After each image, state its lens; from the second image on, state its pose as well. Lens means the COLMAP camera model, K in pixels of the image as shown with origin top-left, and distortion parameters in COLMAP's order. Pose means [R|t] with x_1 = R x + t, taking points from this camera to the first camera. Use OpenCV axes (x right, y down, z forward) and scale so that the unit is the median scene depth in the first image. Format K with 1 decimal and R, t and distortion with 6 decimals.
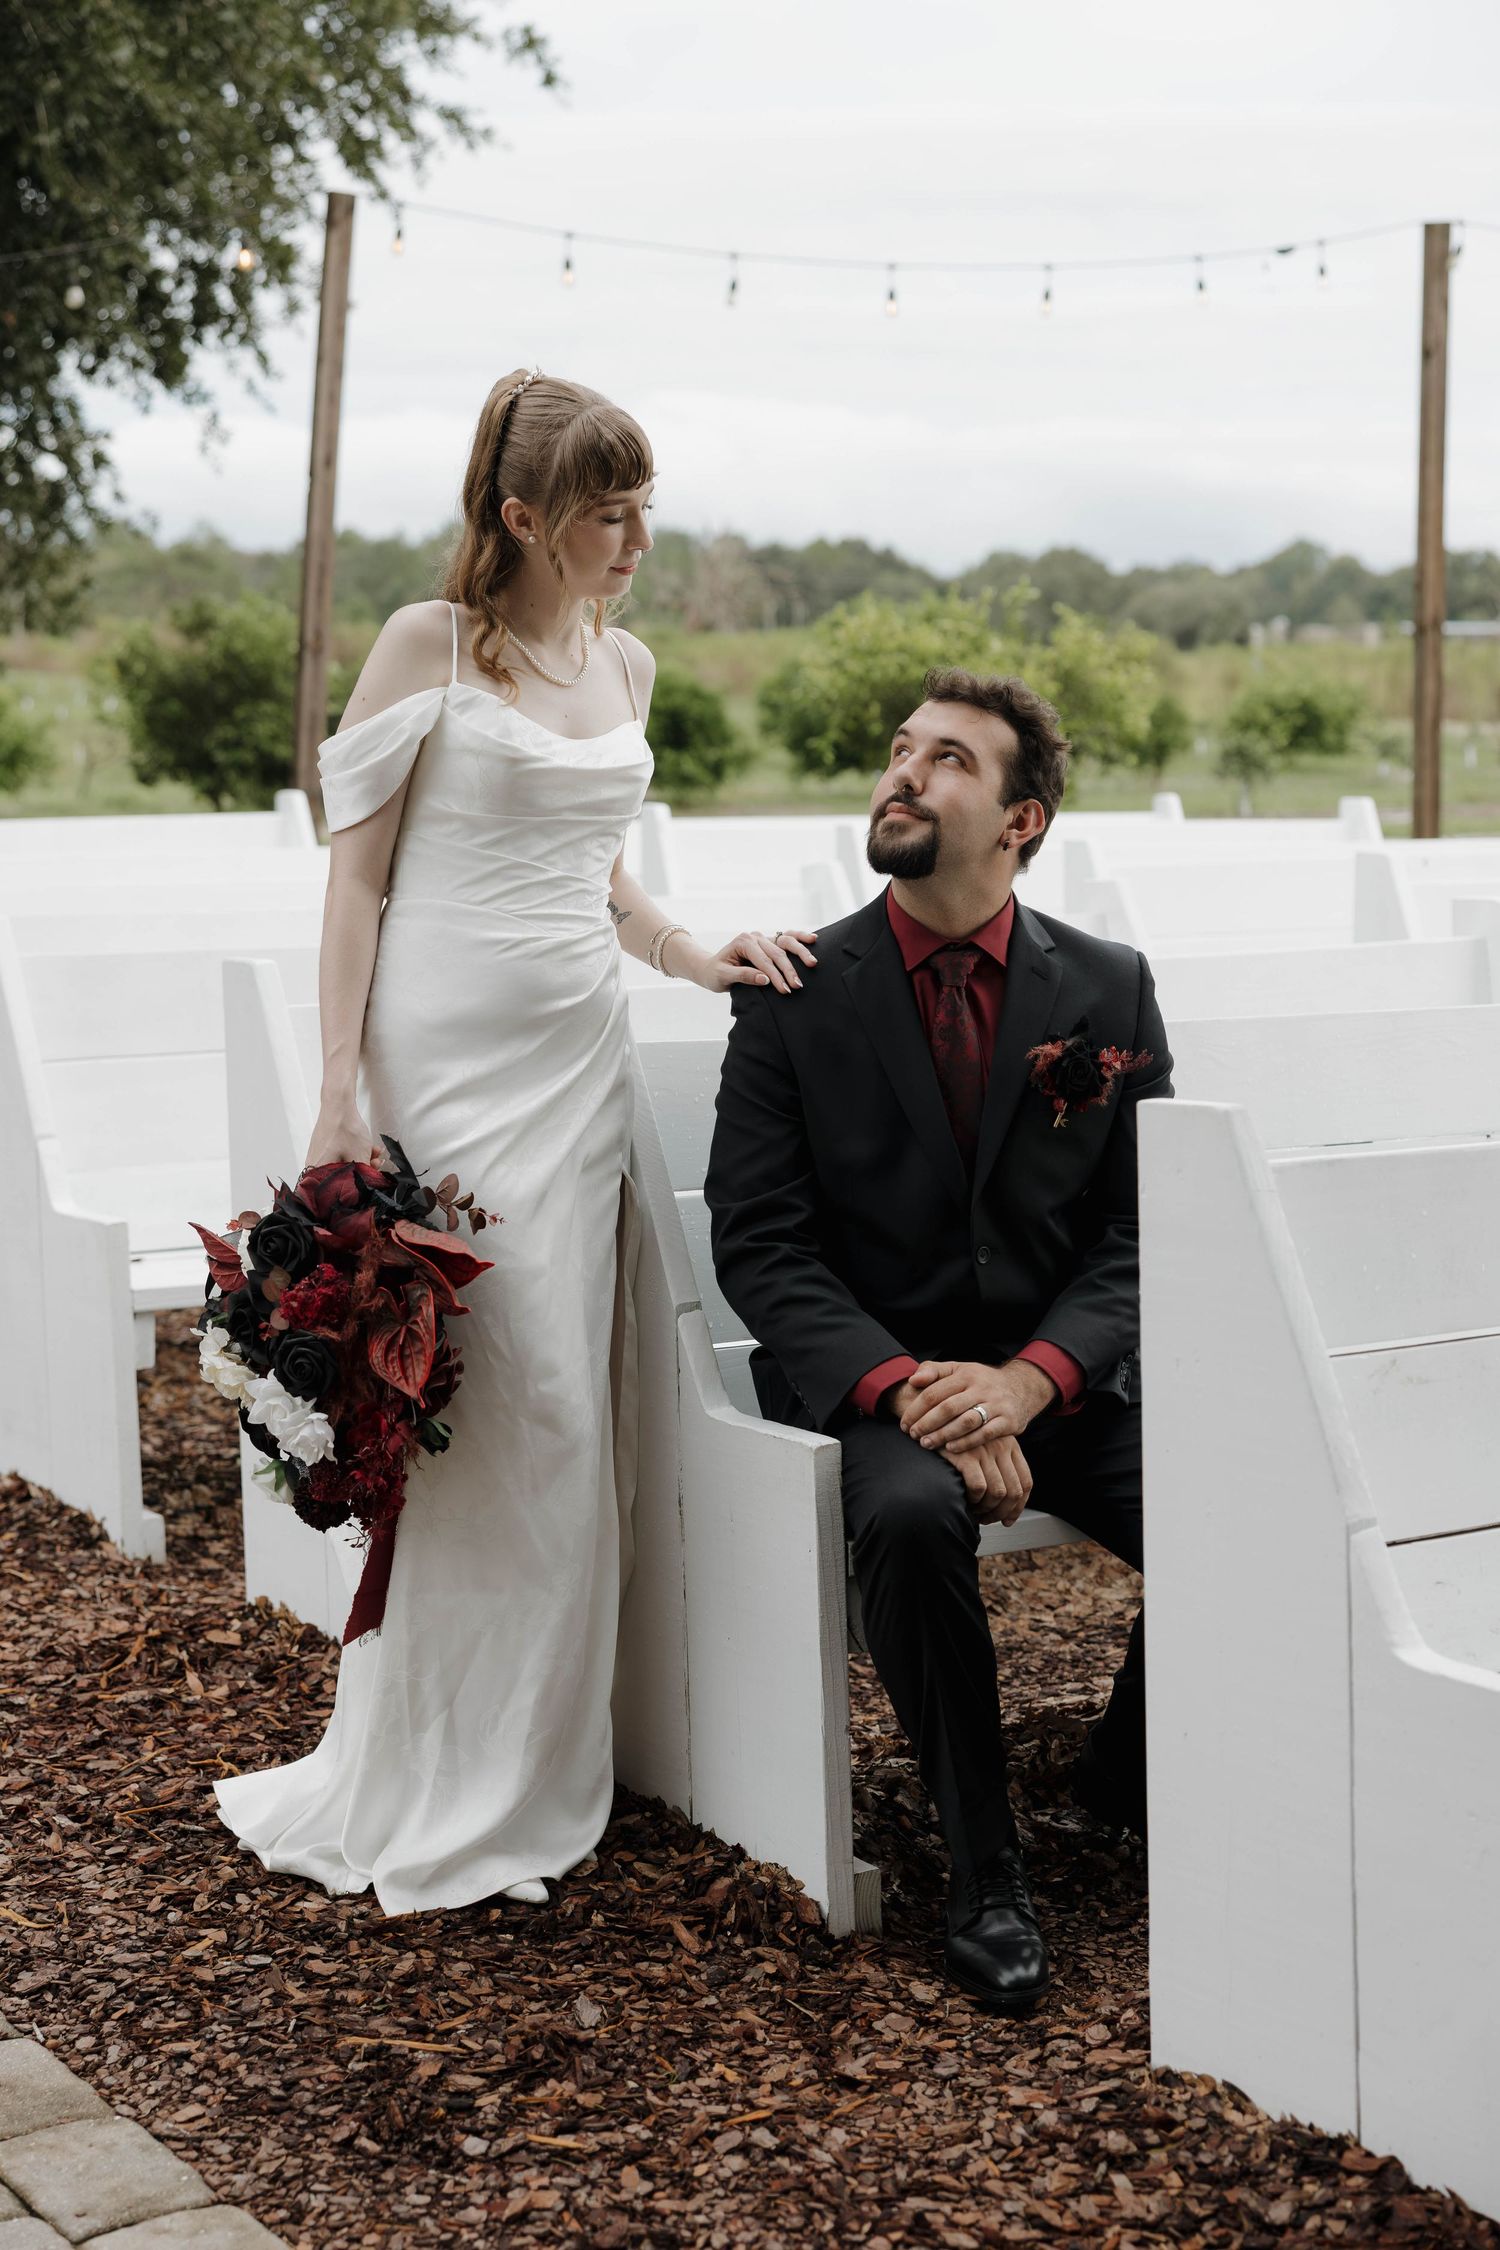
lens RADIAL K [[3526.5, 0, 750.8], [0, 3526.5, 1128.1], [0, 0, 1]] dist [0.008717, 0.000000]
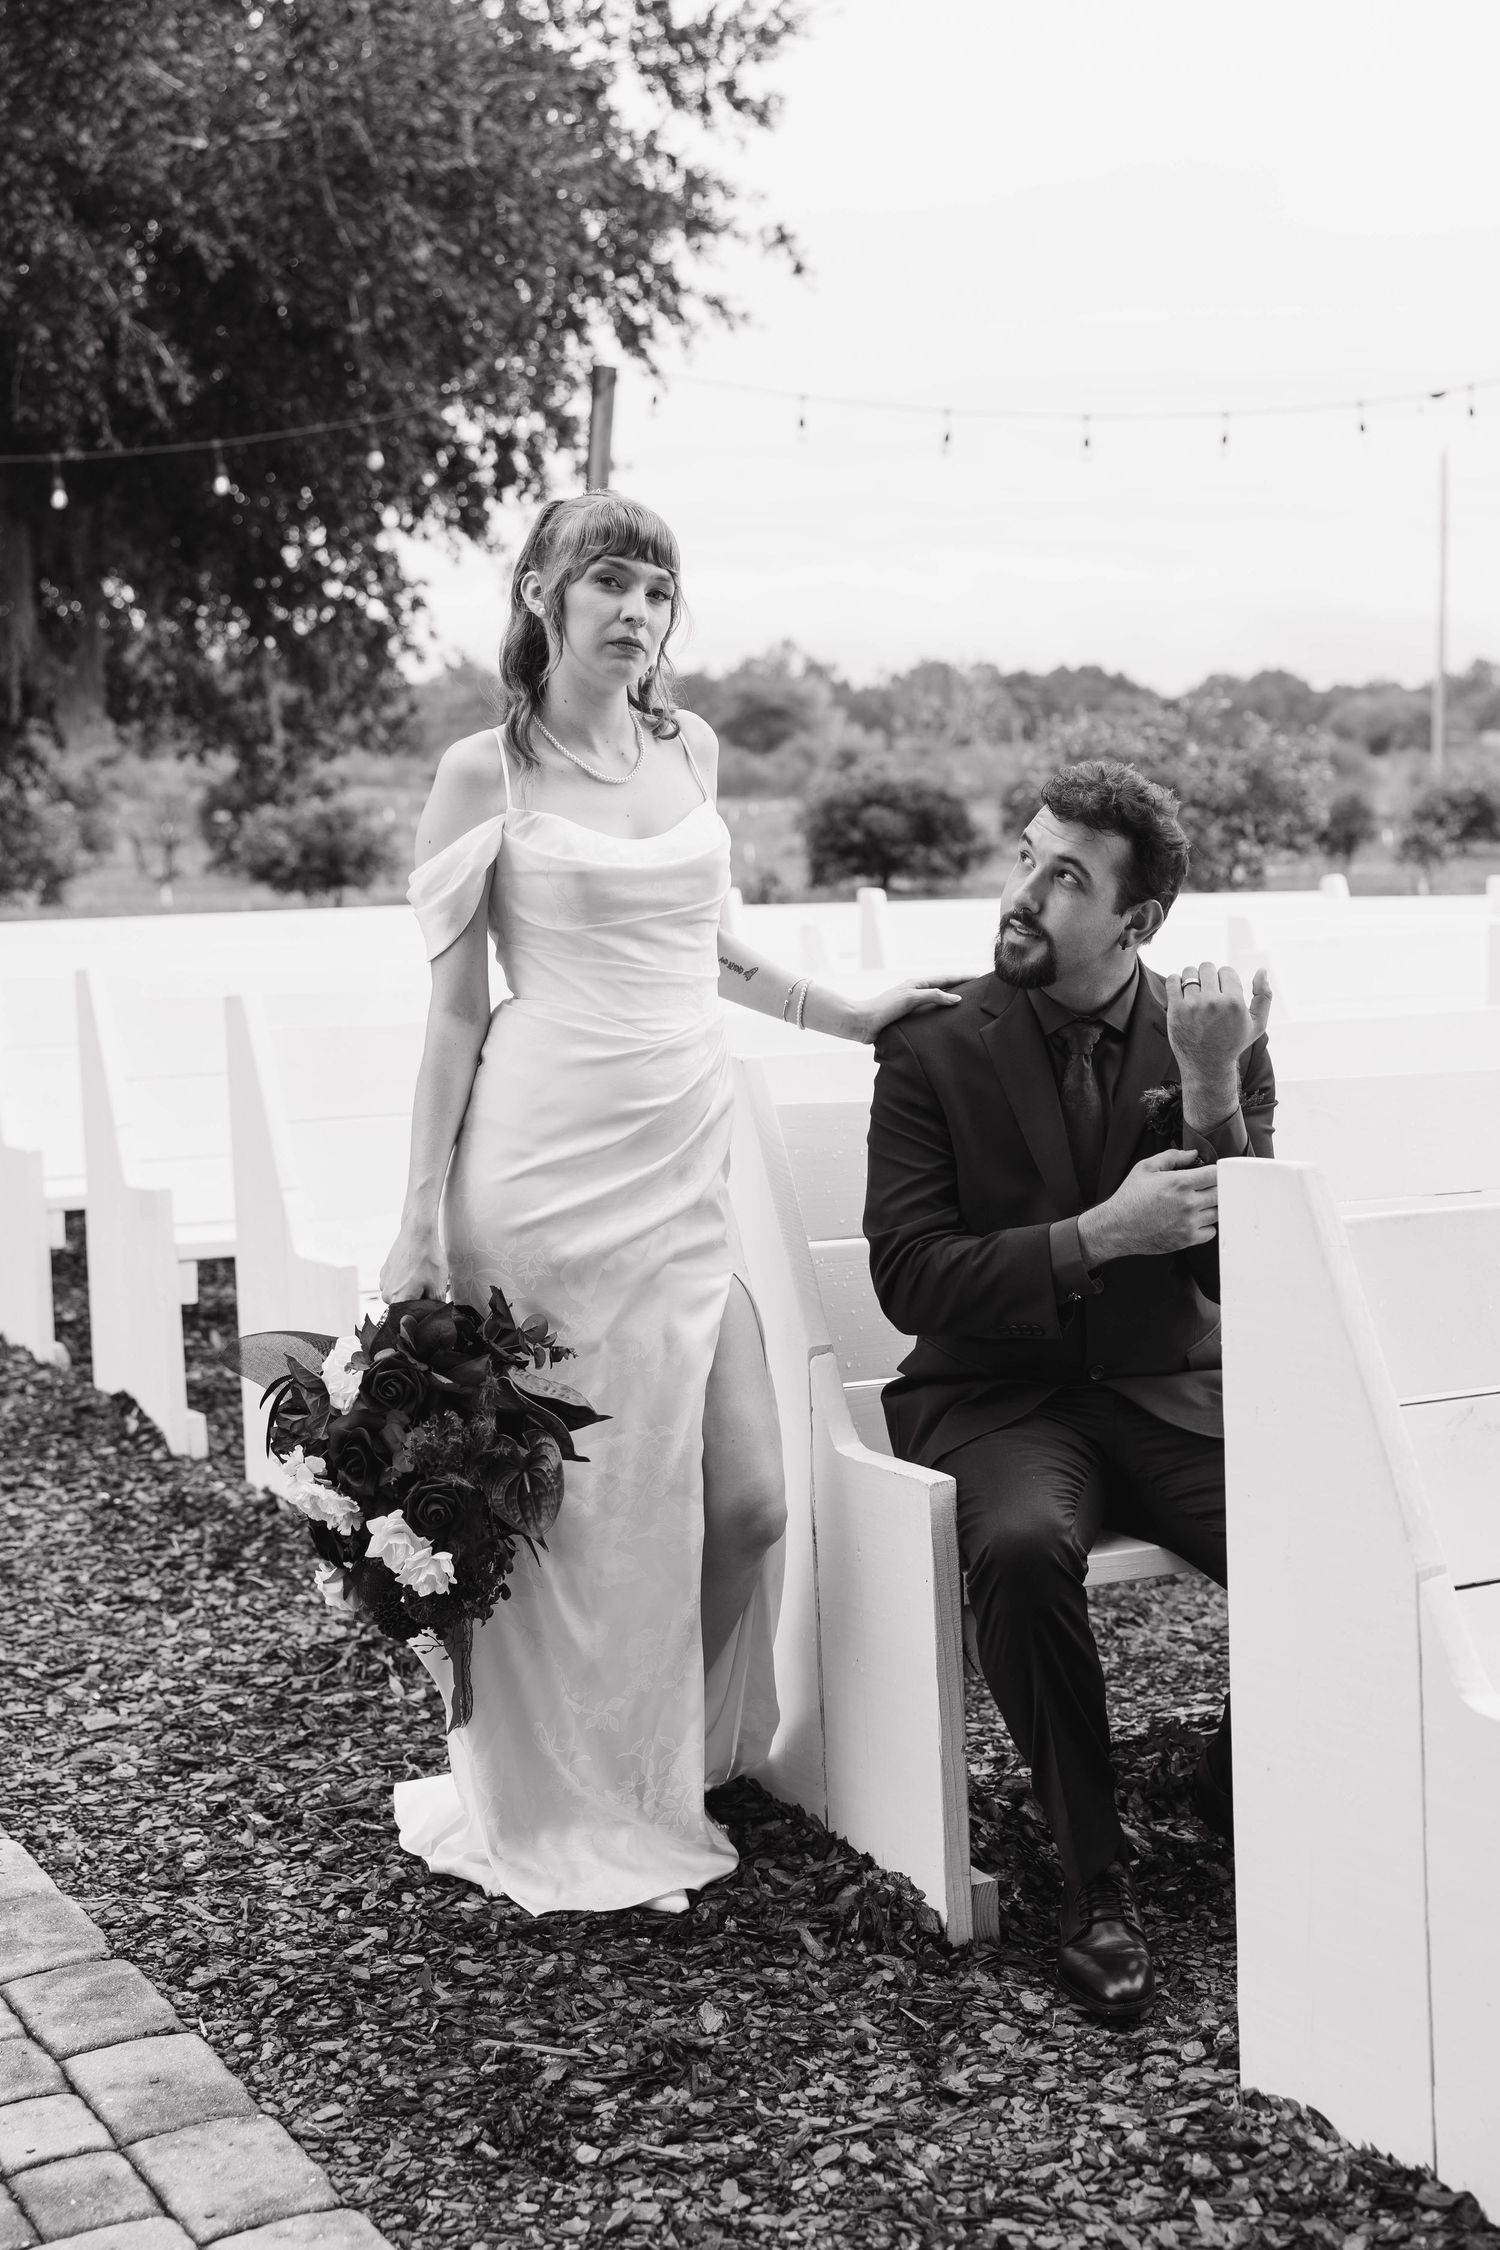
lens RADIAL K [[2995.5, 0, 748.6], [0, 2995.5, 1118.4], [0, 0, 1]] dist [0.009450, 0.000000]
pose [[0.996288, -0.005824, -0.085889, 0.041657], [0.004381, 0.999846, -0.016975, -0.004685], [0.085975, 0.016535, 0.996160, 0.091420]]
